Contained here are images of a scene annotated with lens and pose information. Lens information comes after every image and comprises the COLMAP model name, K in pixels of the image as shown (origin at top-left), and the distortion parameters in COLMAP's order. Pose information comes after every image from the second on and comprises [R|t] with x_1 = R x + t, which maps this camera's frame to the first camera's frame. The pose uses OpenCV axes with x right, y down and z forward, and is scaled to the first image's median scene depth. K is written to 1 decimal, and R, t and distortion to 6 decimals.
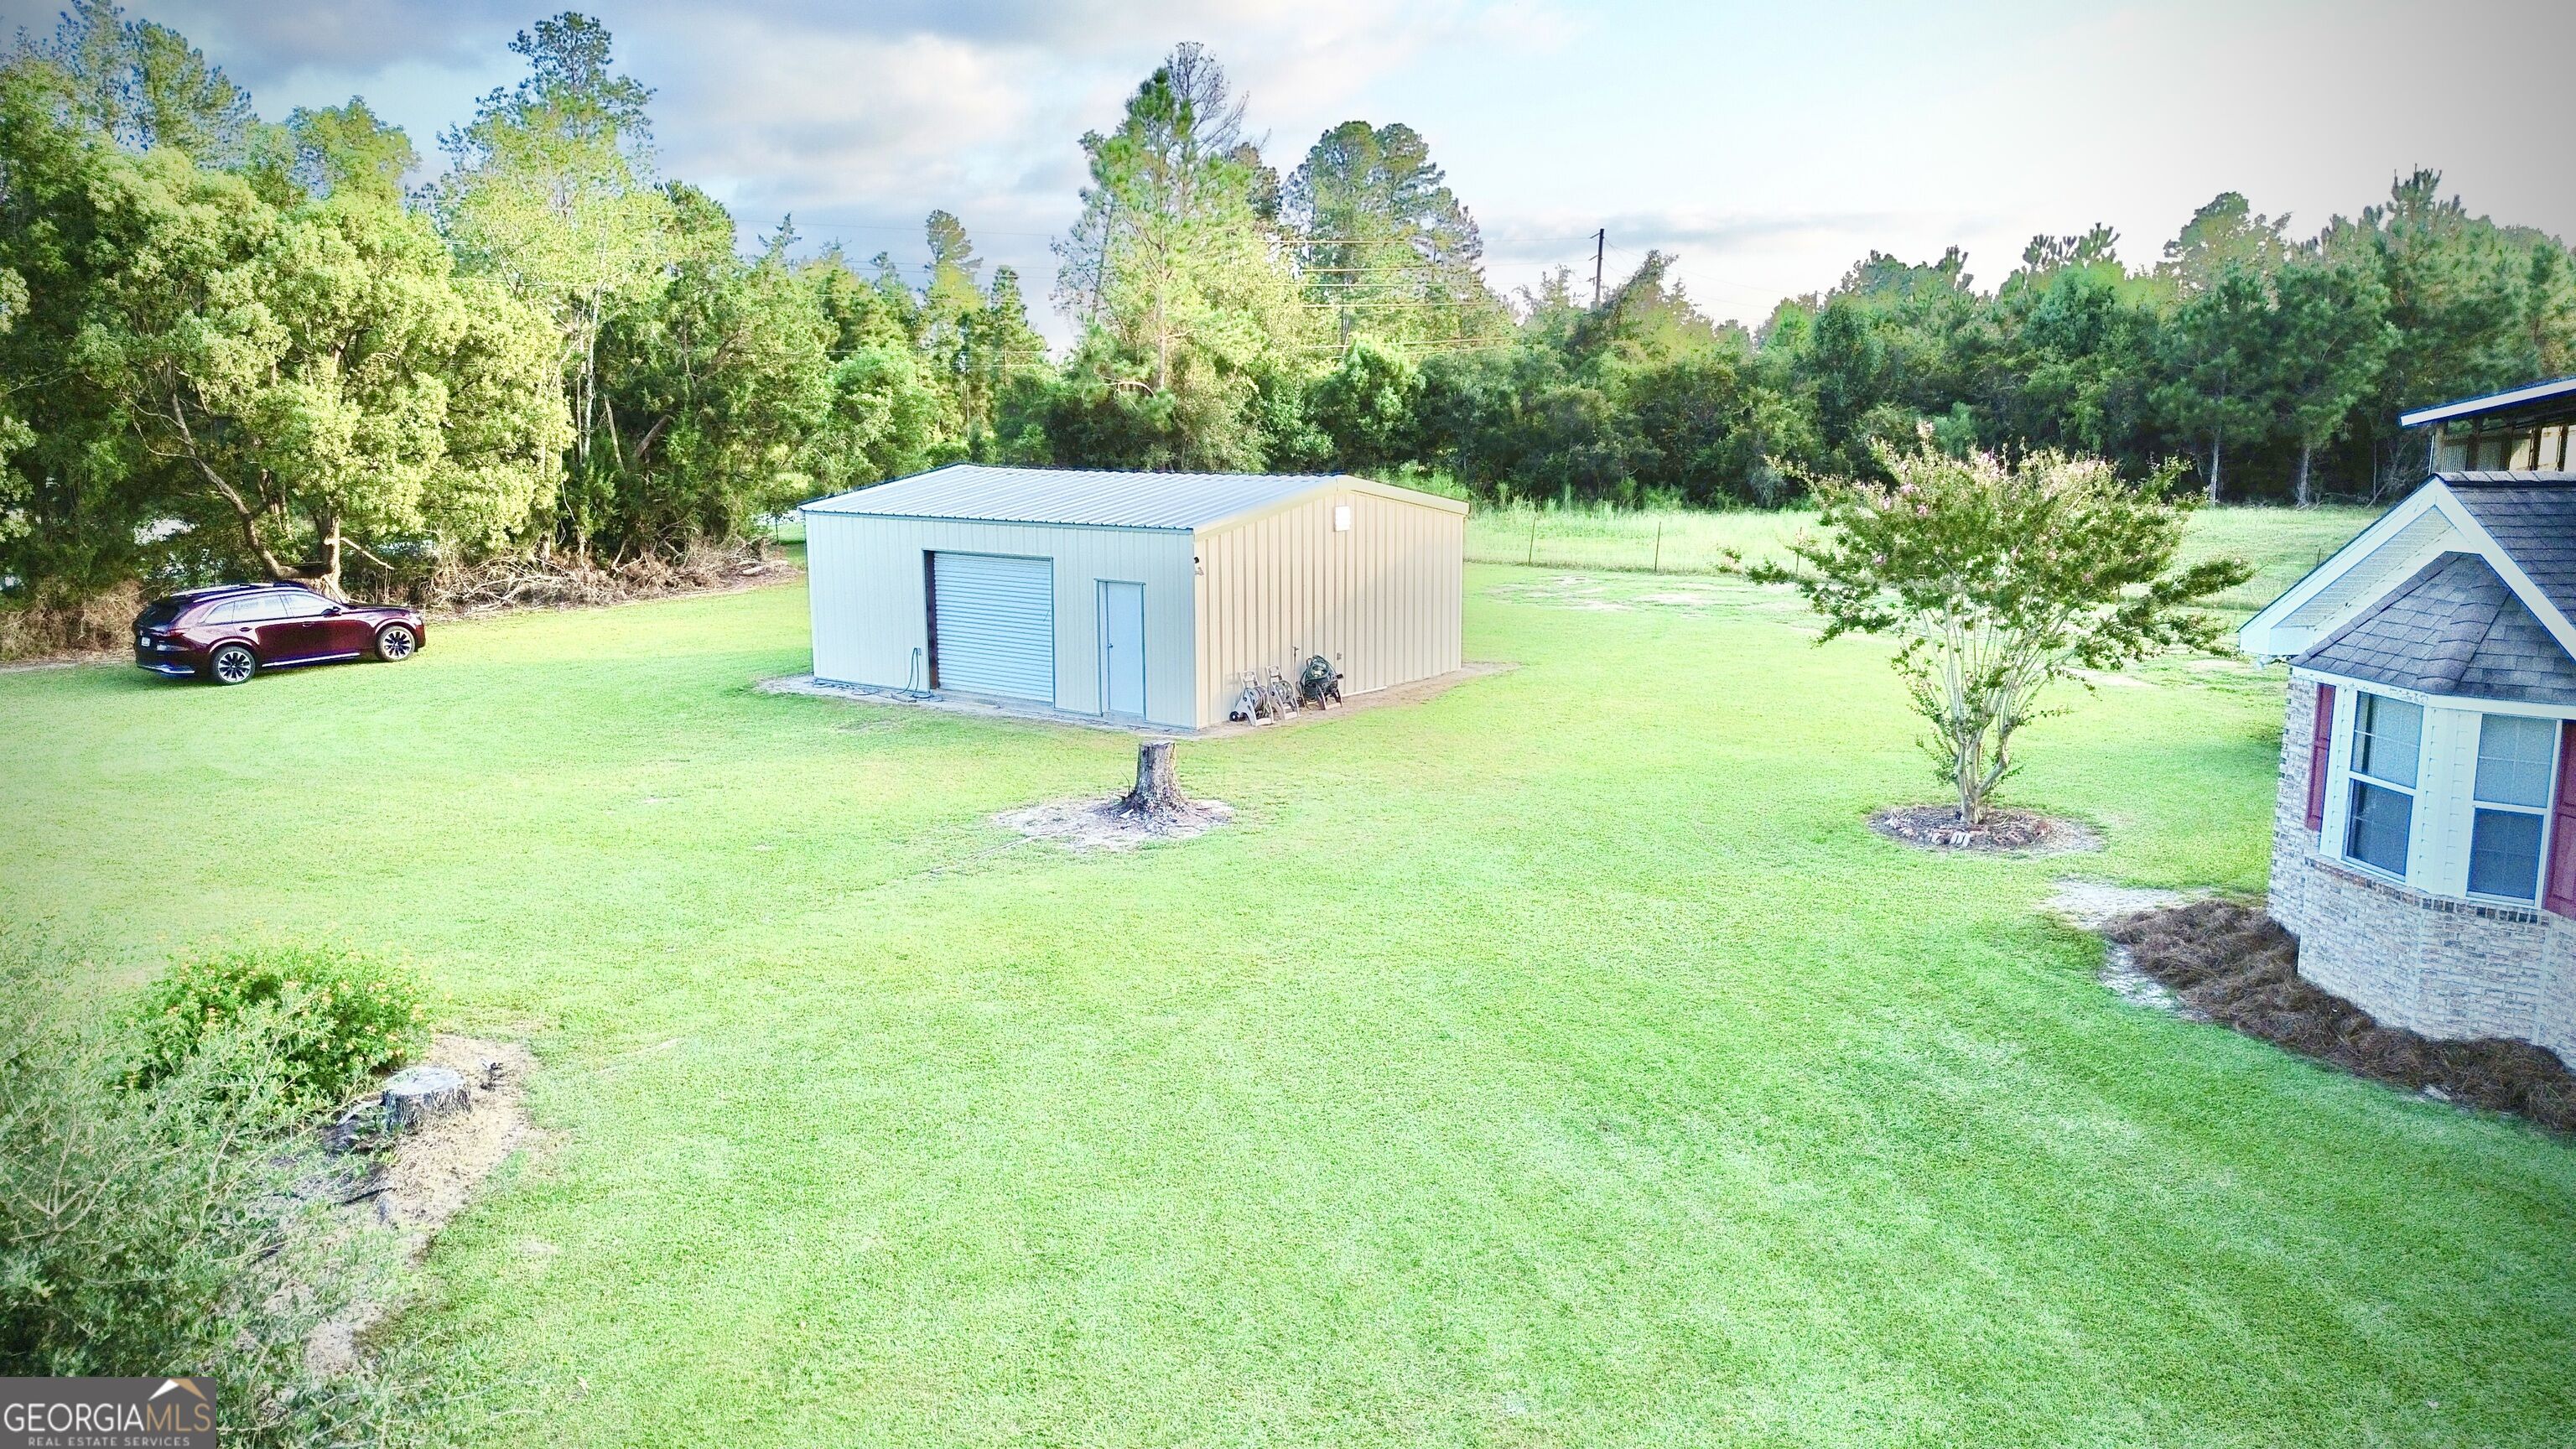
lens RADIAL K [[1814.2, 0, 1300.9], [0, 1814.2, 719.6], [0, 0, 1]] dist [0.070154, -0.062570]
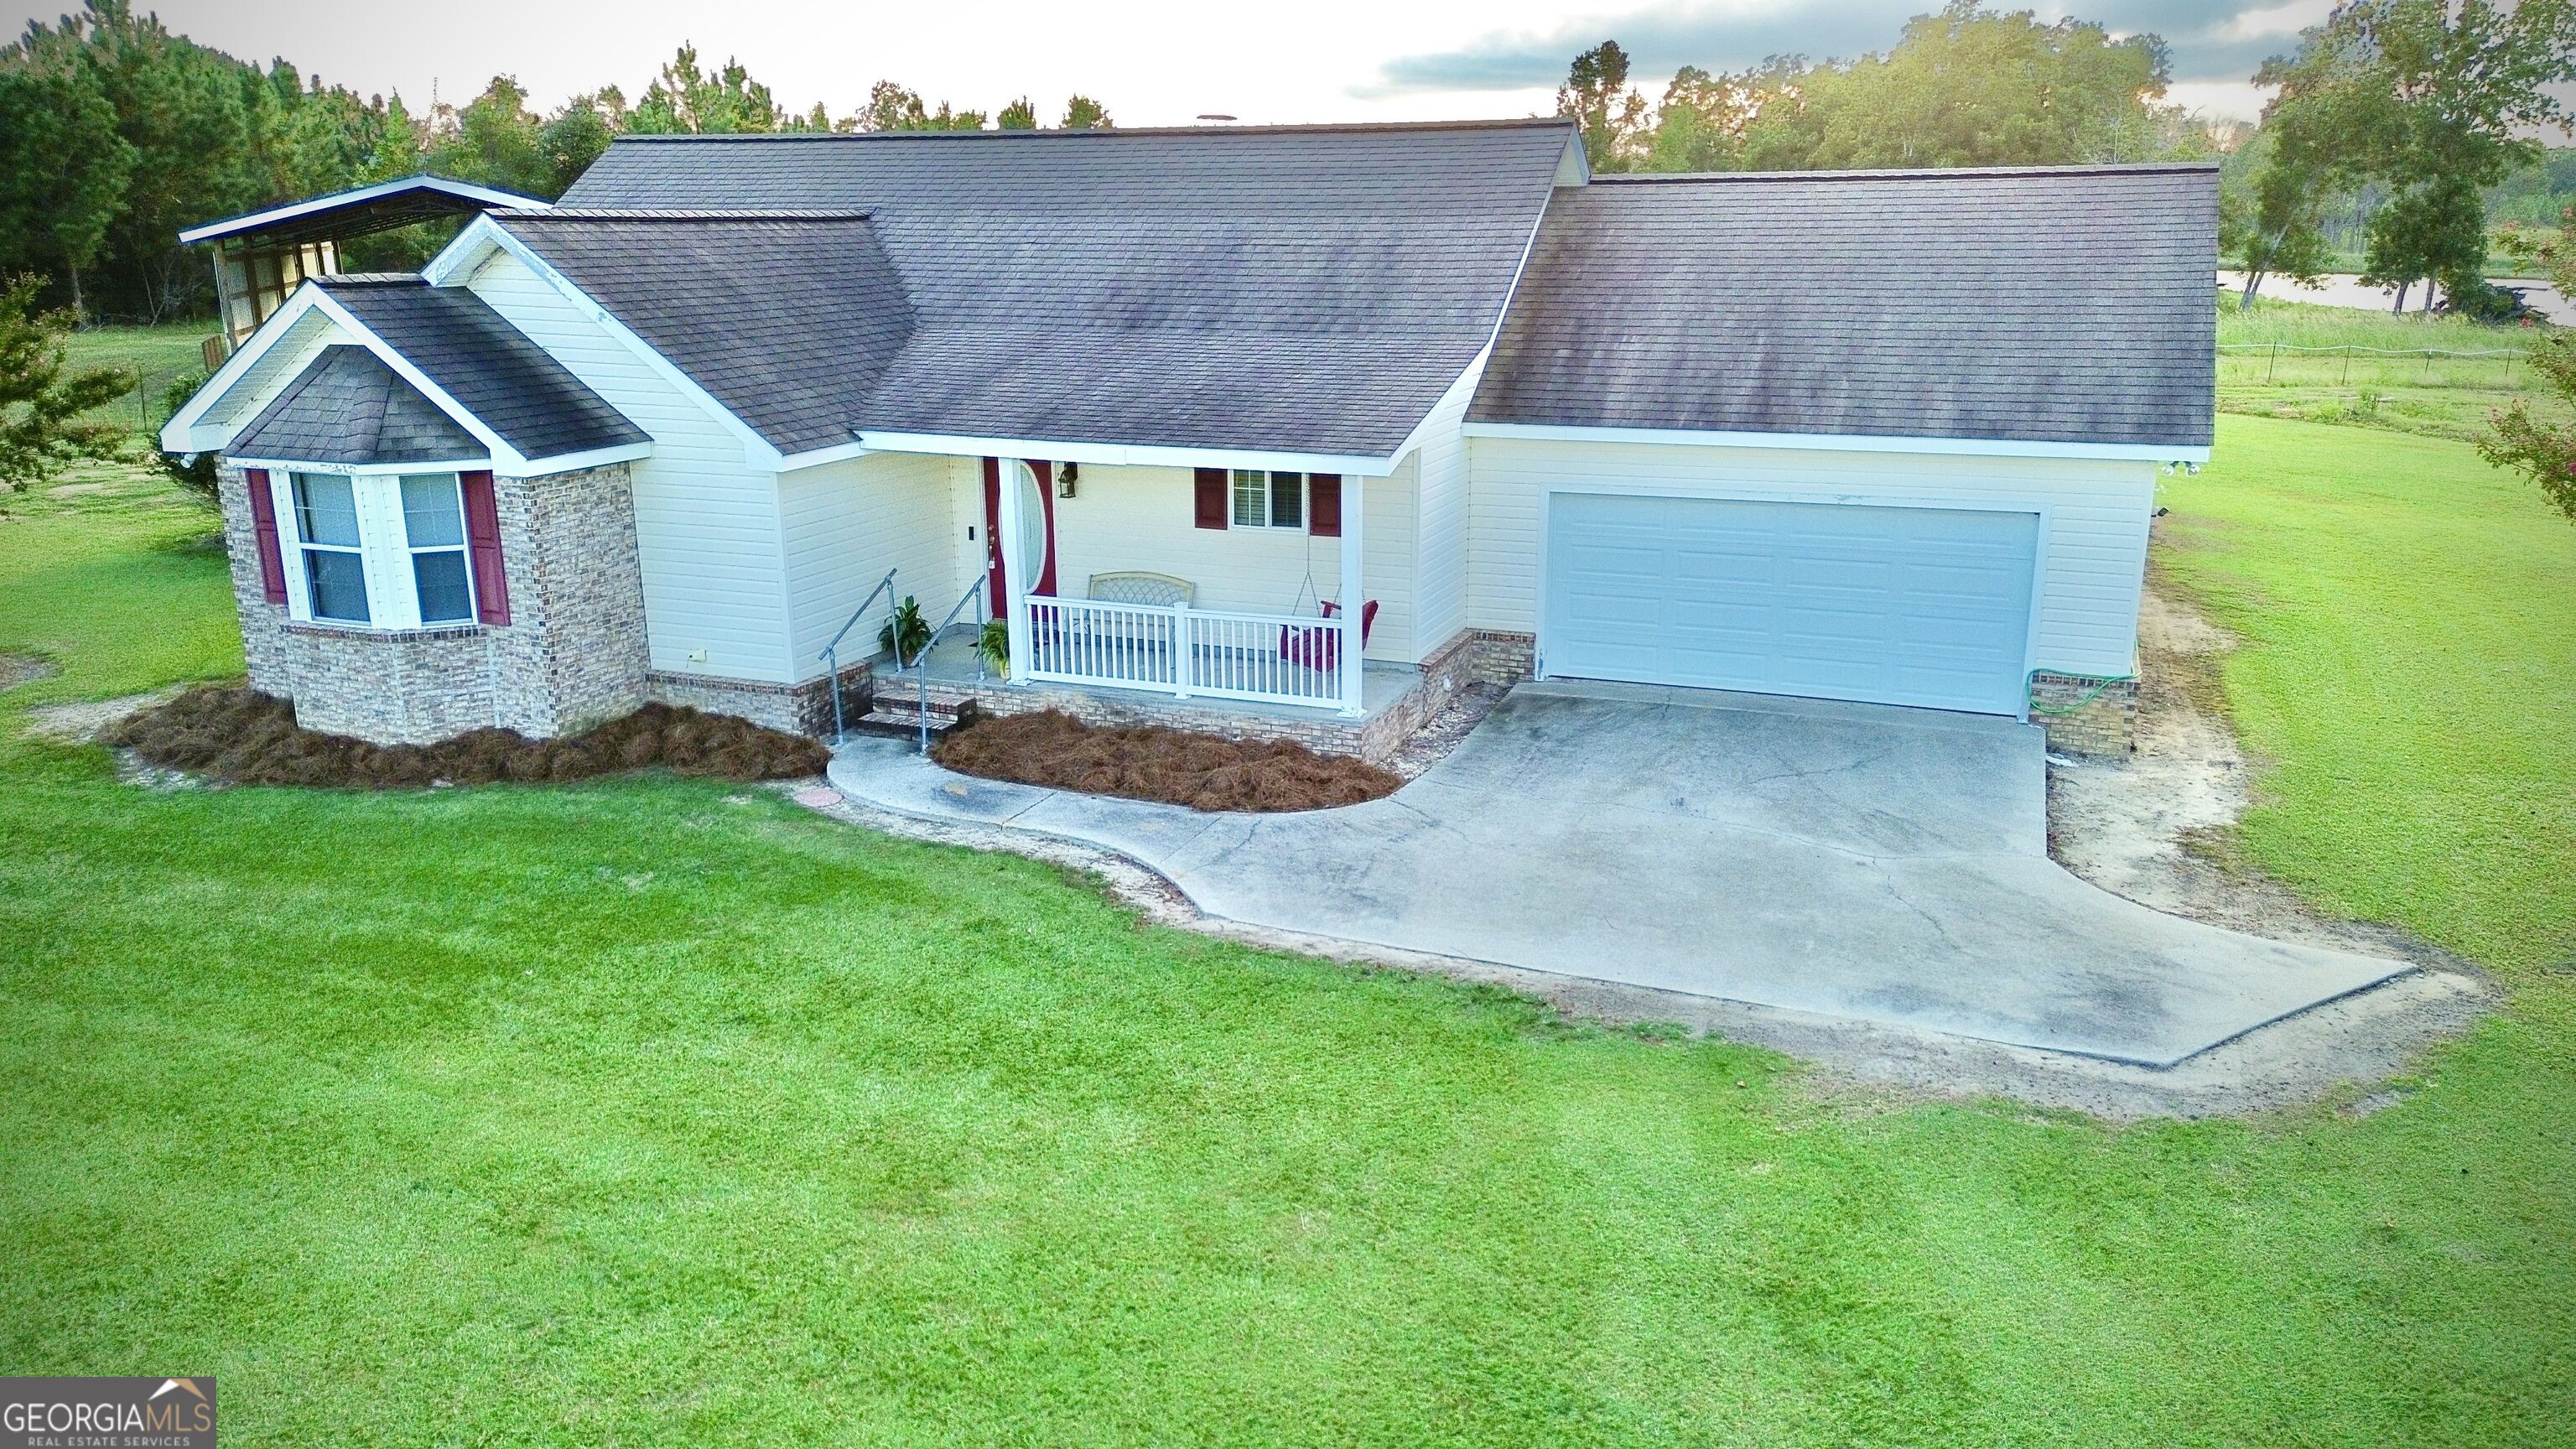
lens RADIAL K [[1814.2, 0, 1296.6], [0, 1814.2, 707.1], [0, 0, 1]] dist [0.070154, -0.062570]
pose [[0.468296, -0.227095, 0.853889, -0.127368], [0.152681, 0.972667, 0.174951, 0.019112], [-0.870280, 0.048444, 0.490169, -0.086273]]
